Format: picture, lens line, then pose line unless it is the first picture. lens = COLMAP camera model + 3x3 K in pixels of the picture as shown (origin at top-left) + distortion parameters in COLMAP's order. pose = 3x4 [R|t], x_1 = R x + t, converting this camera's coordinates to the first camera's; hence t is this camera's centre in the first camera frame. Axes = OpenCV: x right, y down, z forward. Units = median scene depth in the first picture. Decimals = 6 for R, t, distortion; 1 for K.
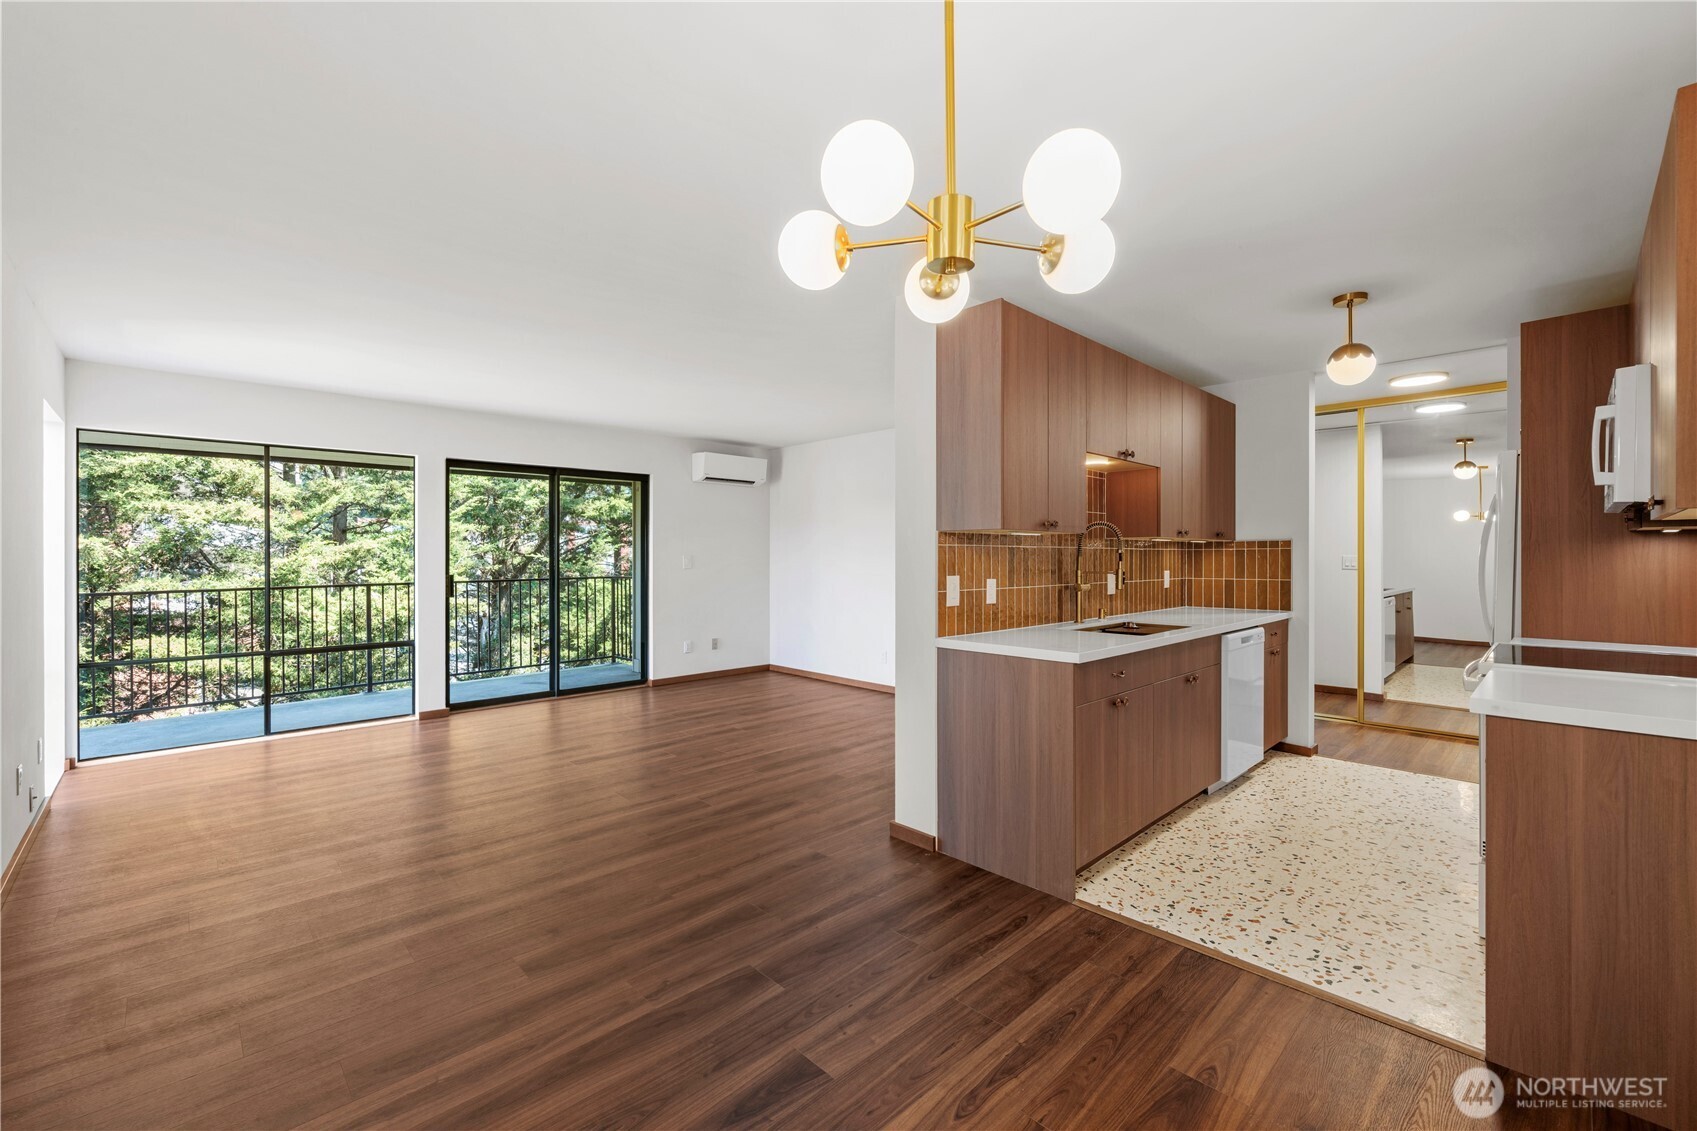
lens RADIAL K [[703.8, 0, 857.3], [0, 703.8, 558.9], [0, 0, 1]] dist [-0.008843, -0.000011]
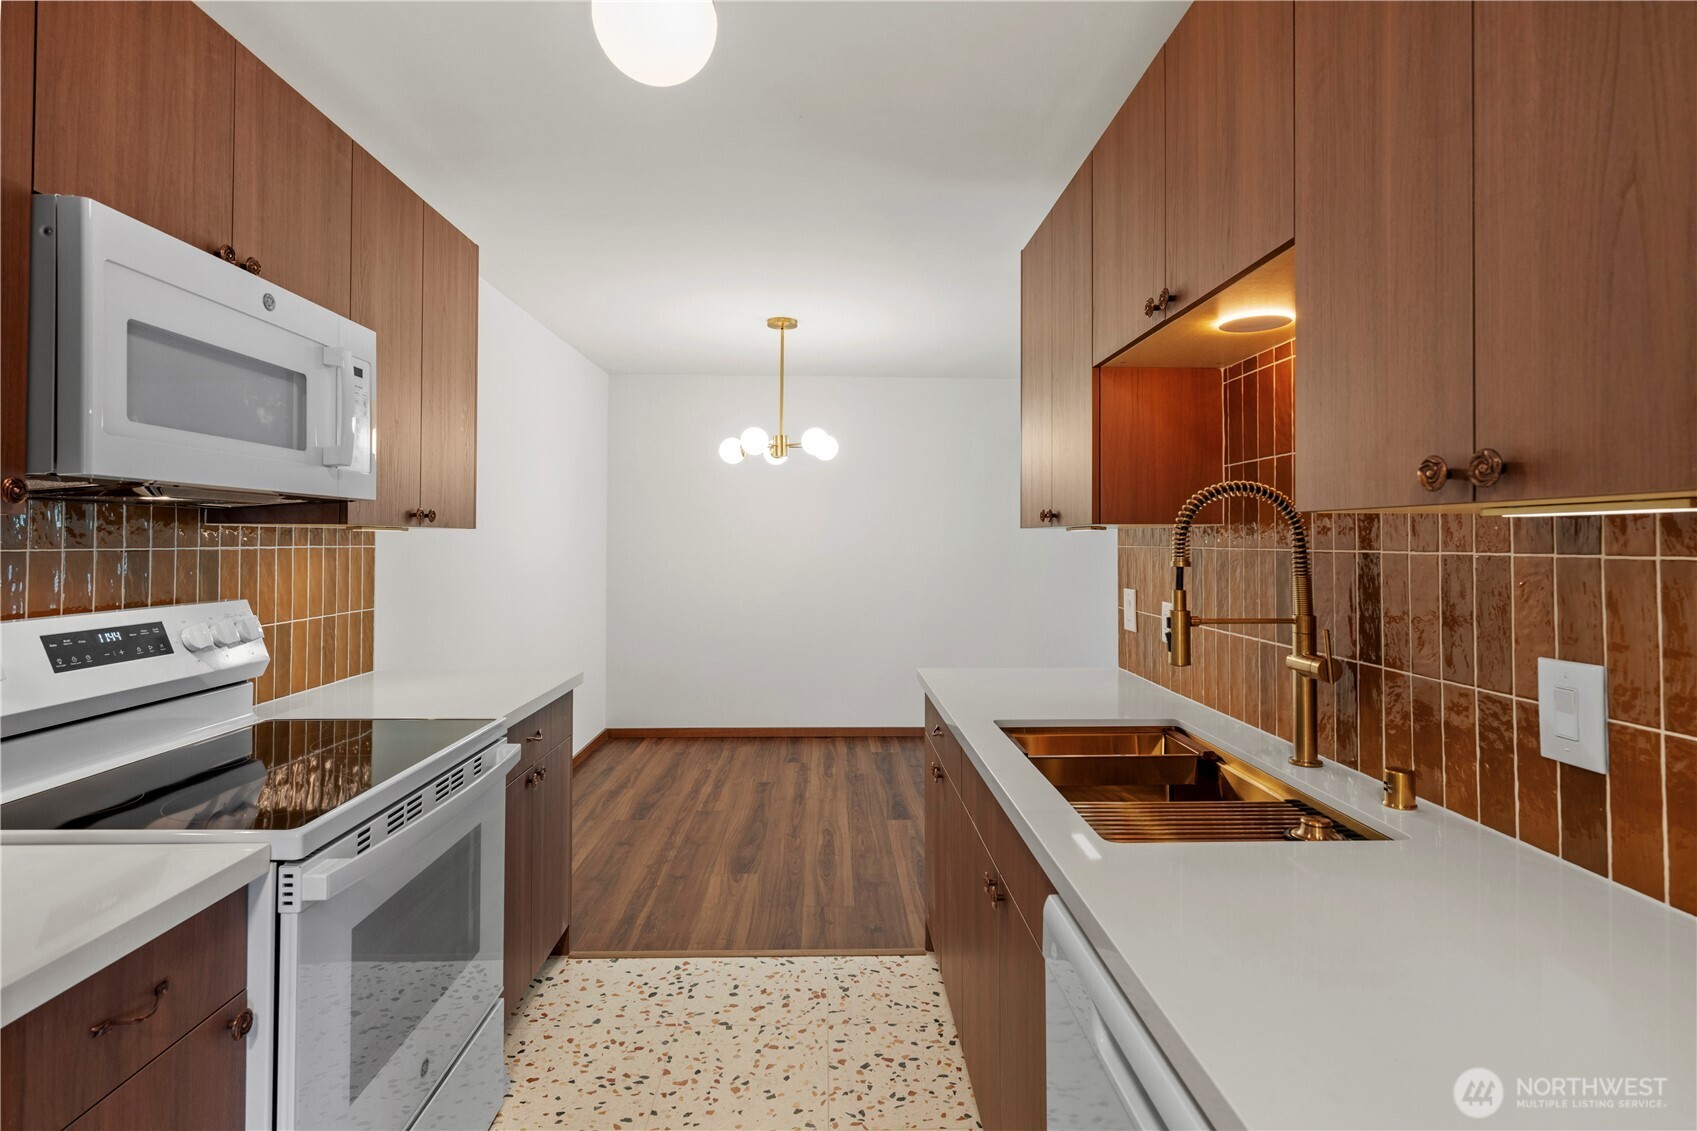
lens RADIAL K [[834.2, 0, 849.6], [0, 834.2, 512.1], [0, 0, 1]] dist [0.001437, 0.000157]
pose [[-0.680961, -0.019880, -0.732050, 0.983033], [0.000121, 0.999628, -0.027259, -0.027626], [0.732320, -0.018651, -0.680705, 1.412501]]
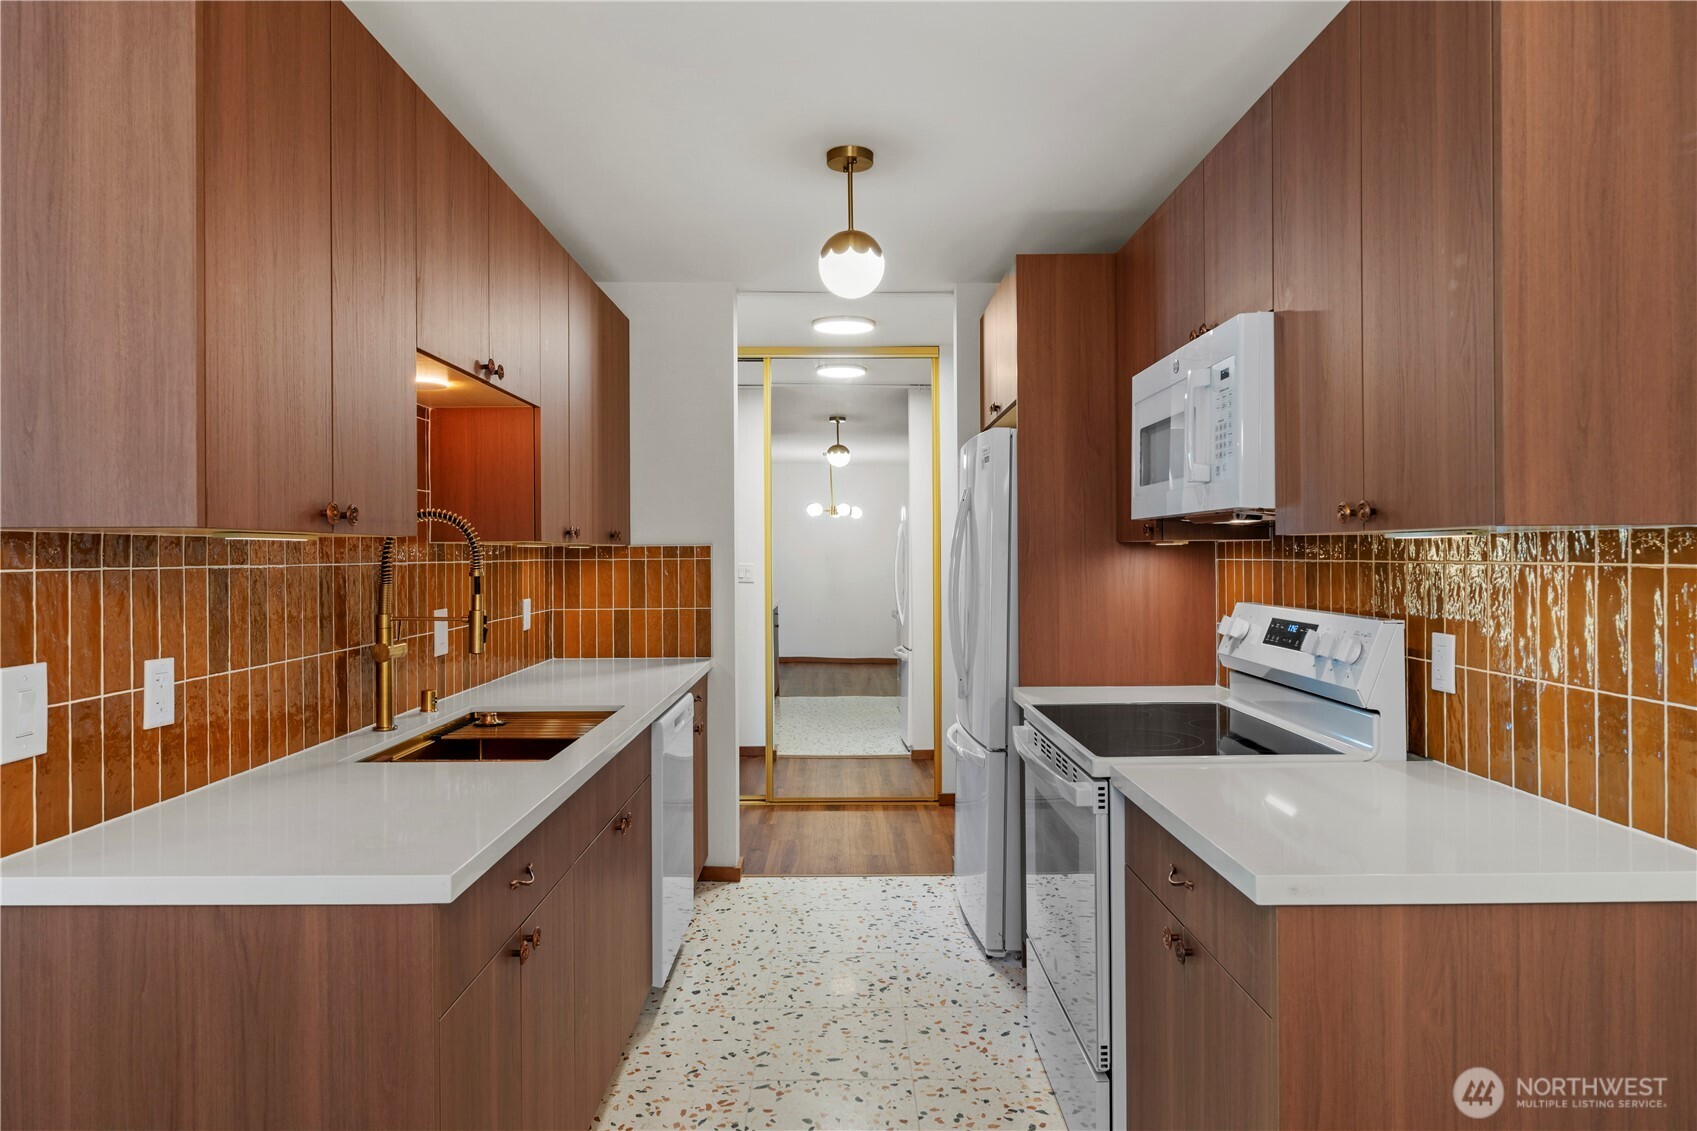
lens RADIAL K [[994.0, 0, 820.3], [0, 994.0, 555.8], [0, 0, 1]] dist [-0.002044, 0.000092]
pose [[0.705110, -0.003781, 0.709088, 0.072594], [0.003863, 0.999991, 0.001491, -0.026200], [-0.709088, 0.001688, 0.705118, 0.424140]]
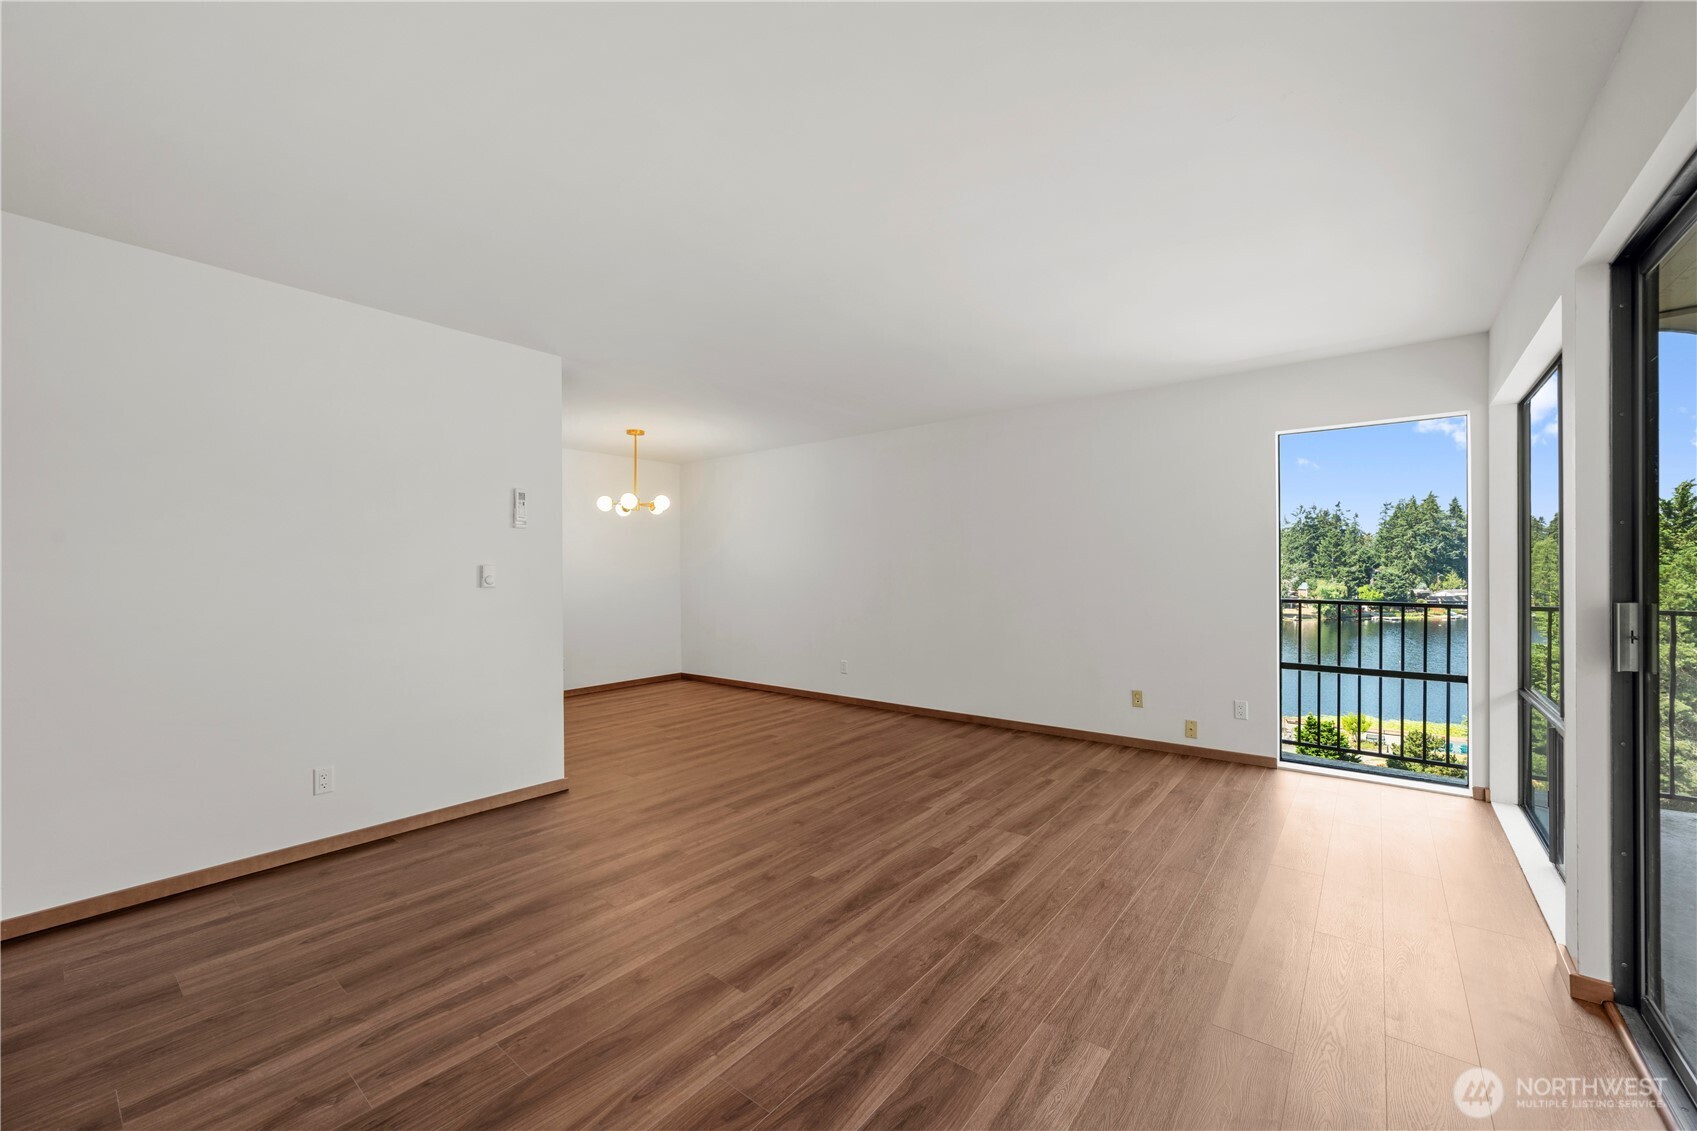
lens RADIAL K [[663.2, 0, 855.9], [0, 663.2, 570.8], [0, 0, 1]] dist [-0.000031, -0.000003]
pose [[-0.991571, 0.005033, -0.129468, -0.323700], [0.004832, 0.999987, 0.001872, 0.011058], [0.129475, 0.001230, -0.991582, 2.335122]]
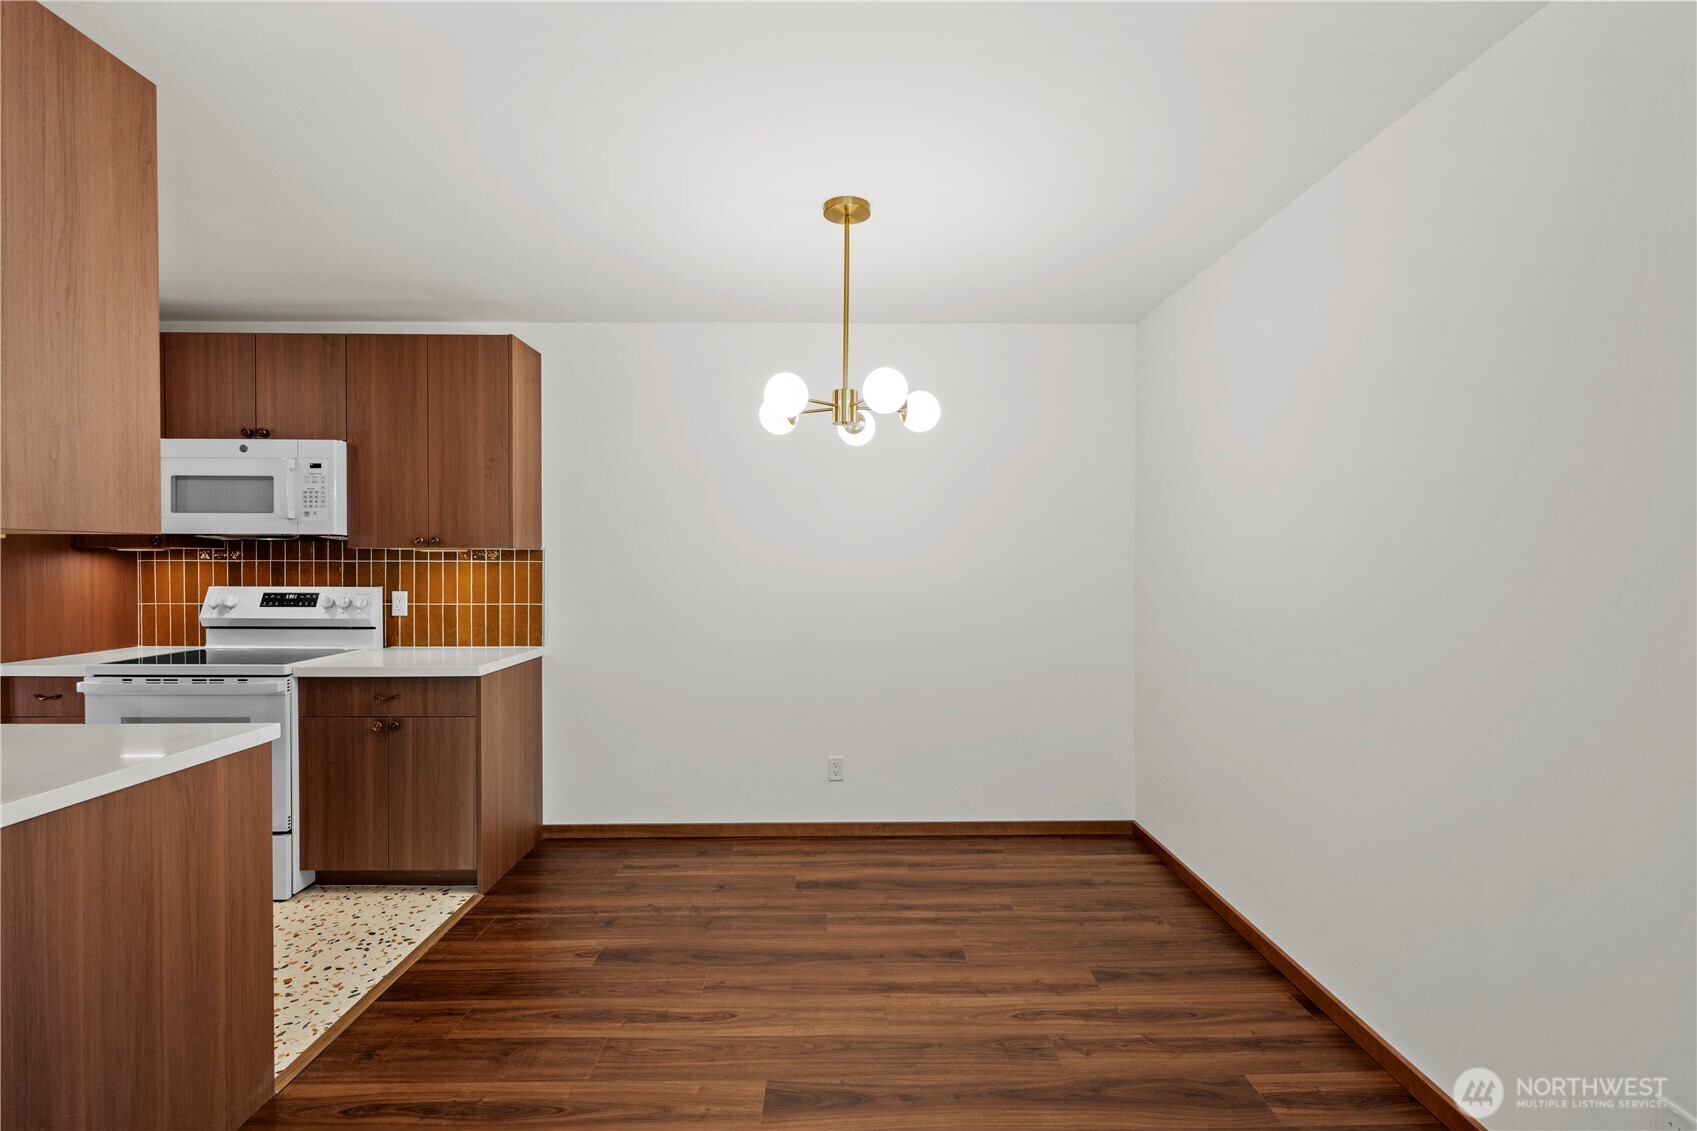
lens RADIAL K [[788.5, 0, 848.5], [0, 788.5, 565.5], [0, 0, 1]] dist [-0.000003, 0.000160]
pose [[-0.717507, -0.007099, 0.696515, -0.526819], [-0.001153, 0.999959, 0.009003, -0.023141], [-0.696550, 0.005657, -0.717486, 0.986415]]
